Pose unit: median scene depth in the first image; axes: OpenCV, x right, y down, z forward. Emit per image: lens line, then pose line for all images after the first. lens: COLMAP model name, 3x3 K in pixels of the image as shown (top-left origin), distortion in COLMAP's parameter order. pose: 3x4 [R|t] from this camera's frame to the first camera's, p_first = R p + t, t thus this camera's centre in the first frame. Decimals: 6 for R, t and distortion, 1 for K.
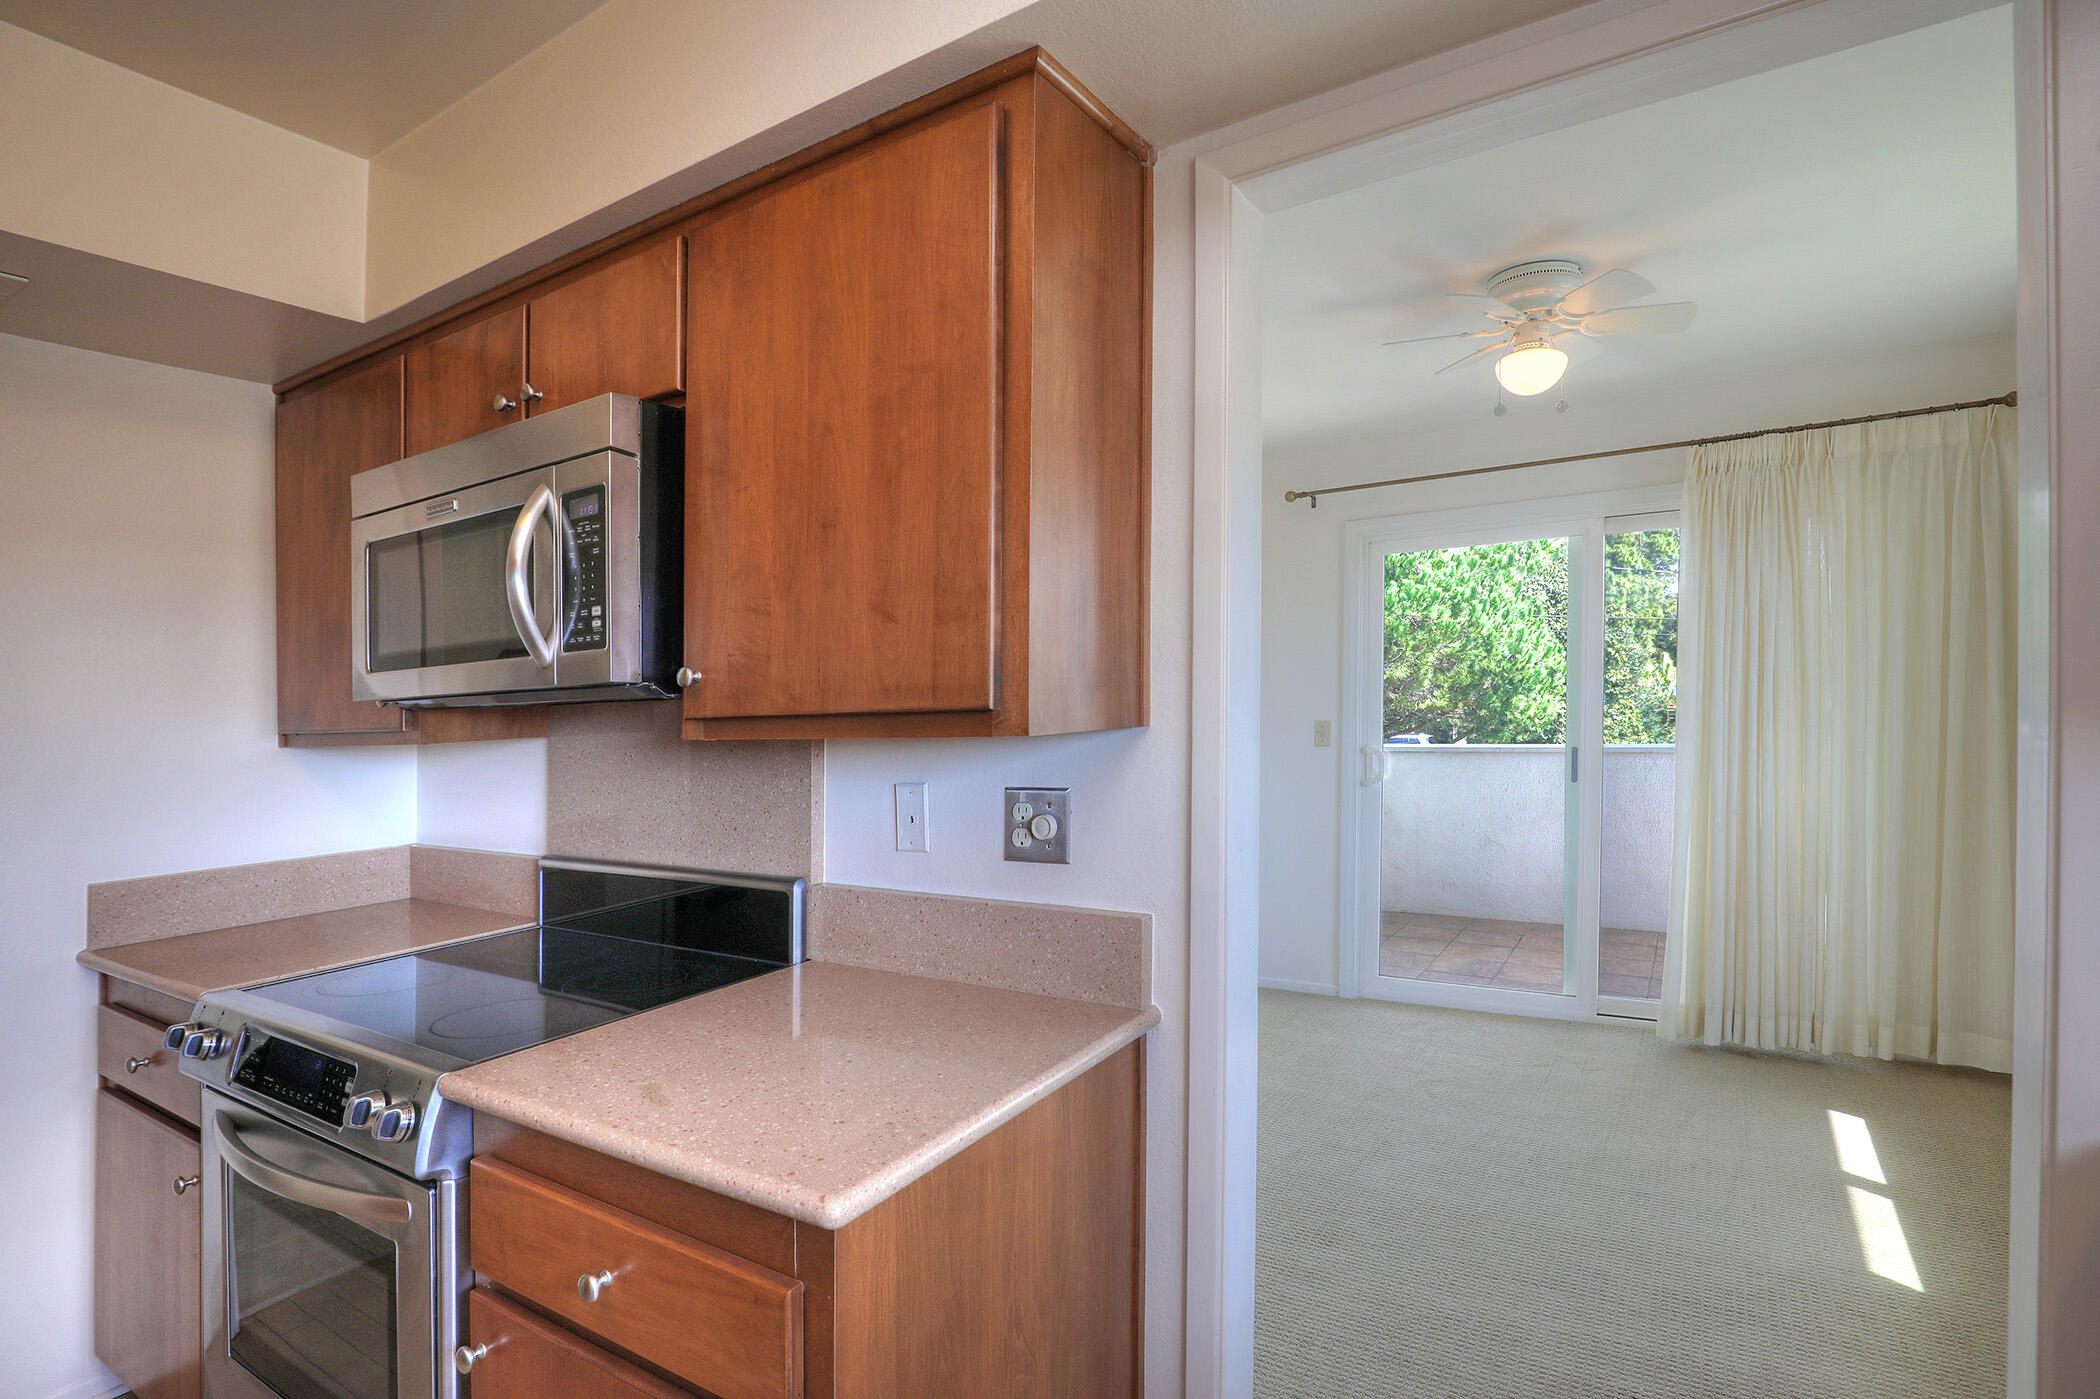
lens RADIAL K [[1015.2, 0, 1050.0], [0, 1015.2, 699.5], [0, 0, 1]] dist [0.048227, 0.000051]
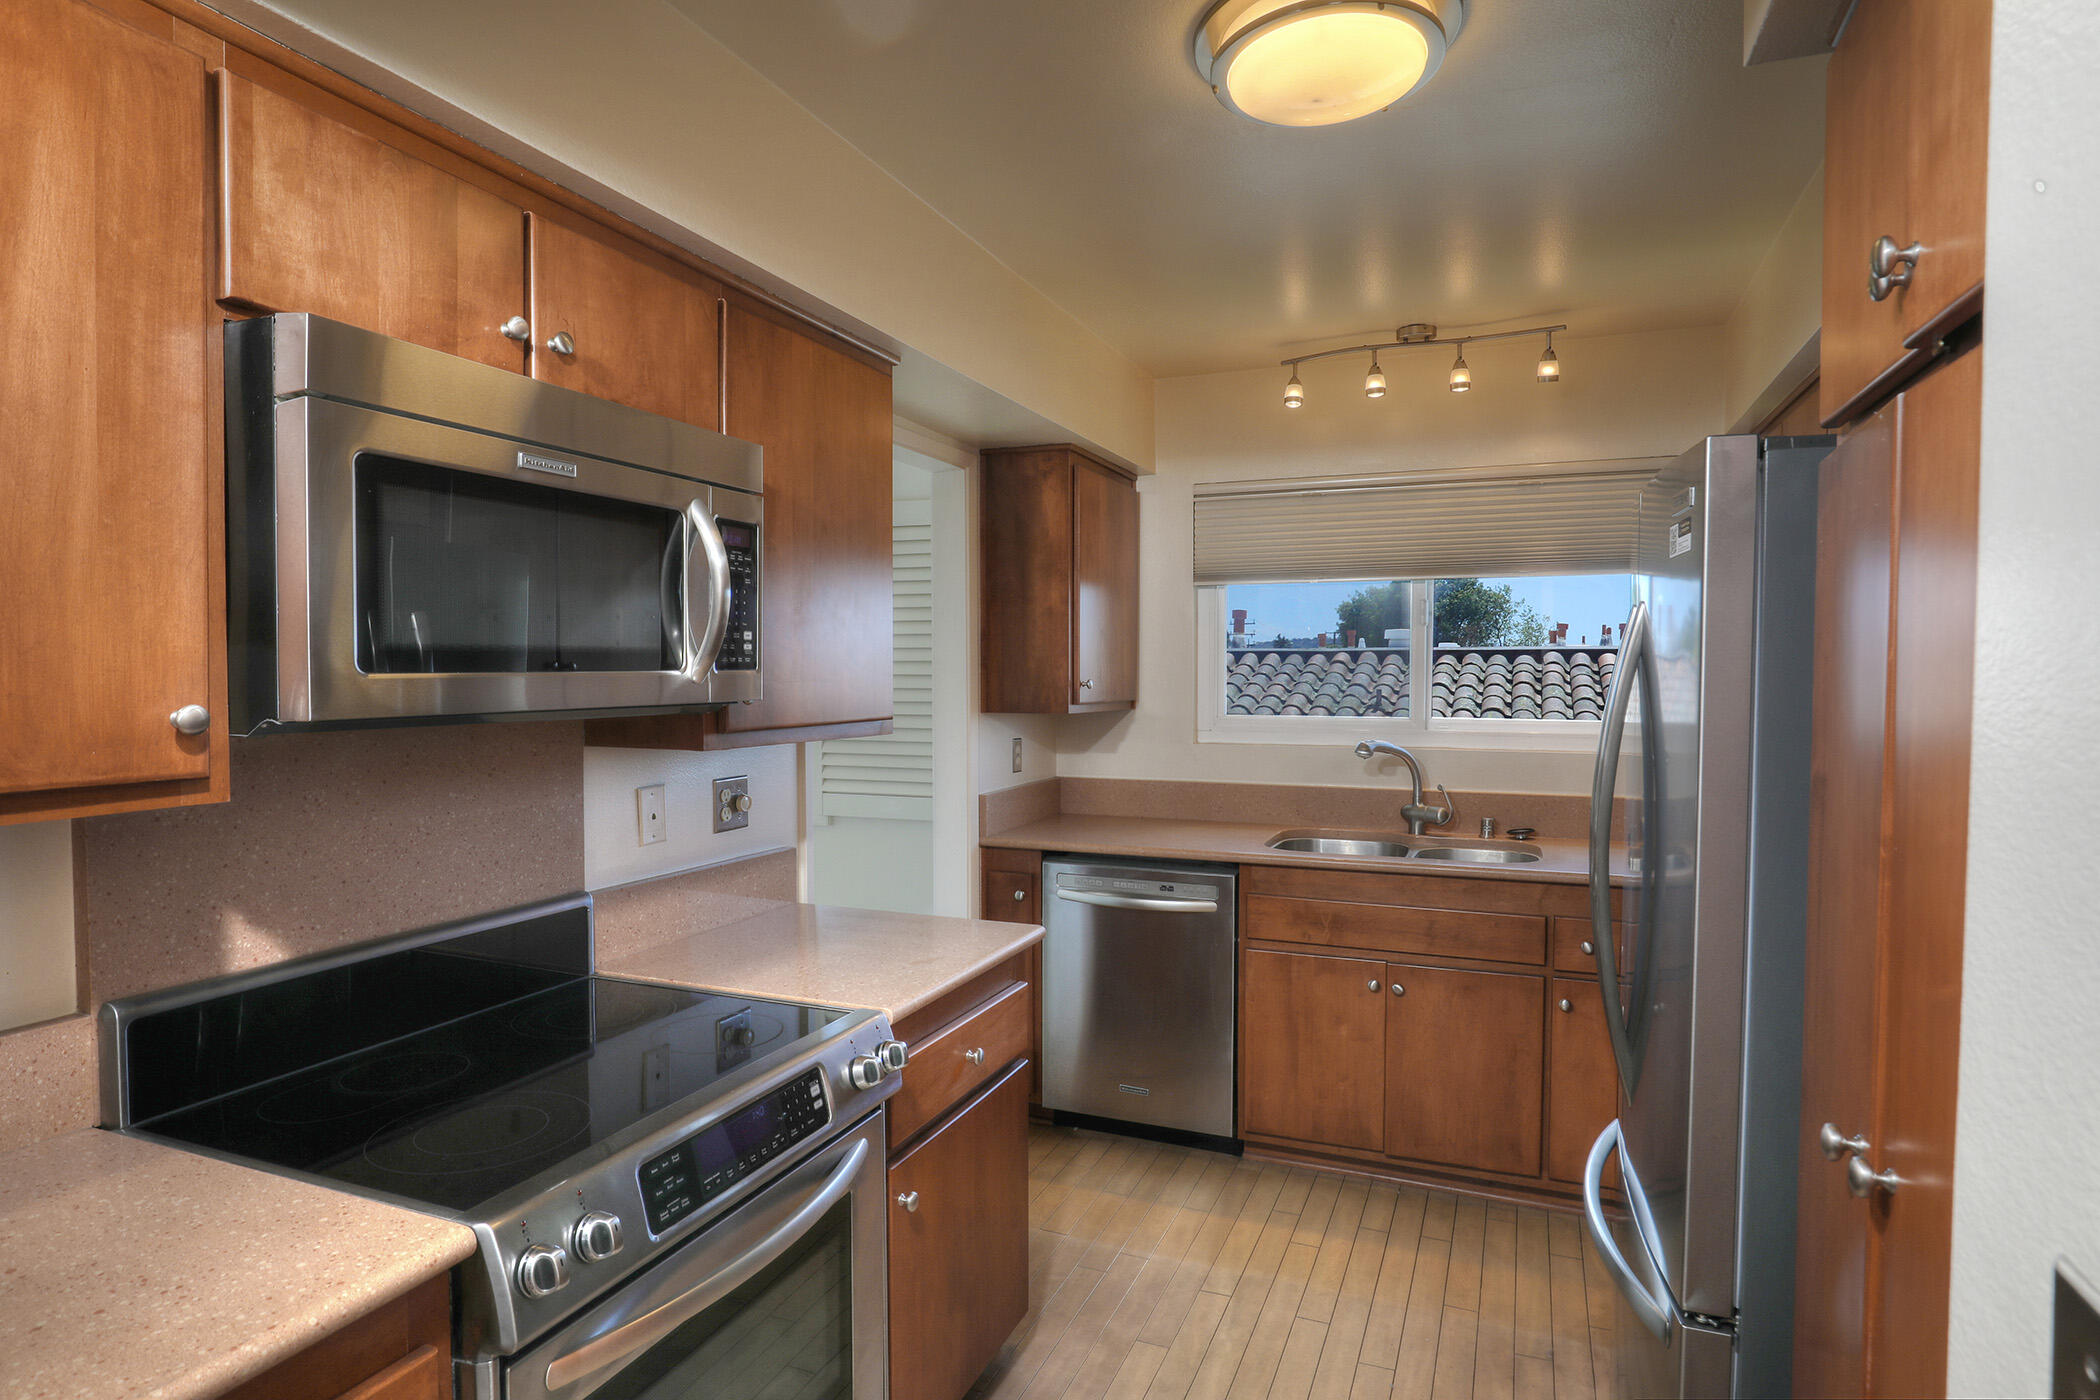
lens RADIAL K [[1146.7, 0, 1050.0], [0, 1146.7, 700.0], [0, 0, 1]] dist [-0.000060, -0.000075]
pose [[-0.176295, 0.002351, 0.984335, -1.710600], [-0.001763, 0.999995, -0.002704, -0.014025], [-0.984336, -0.002212, -0.176290, 0.893715]]
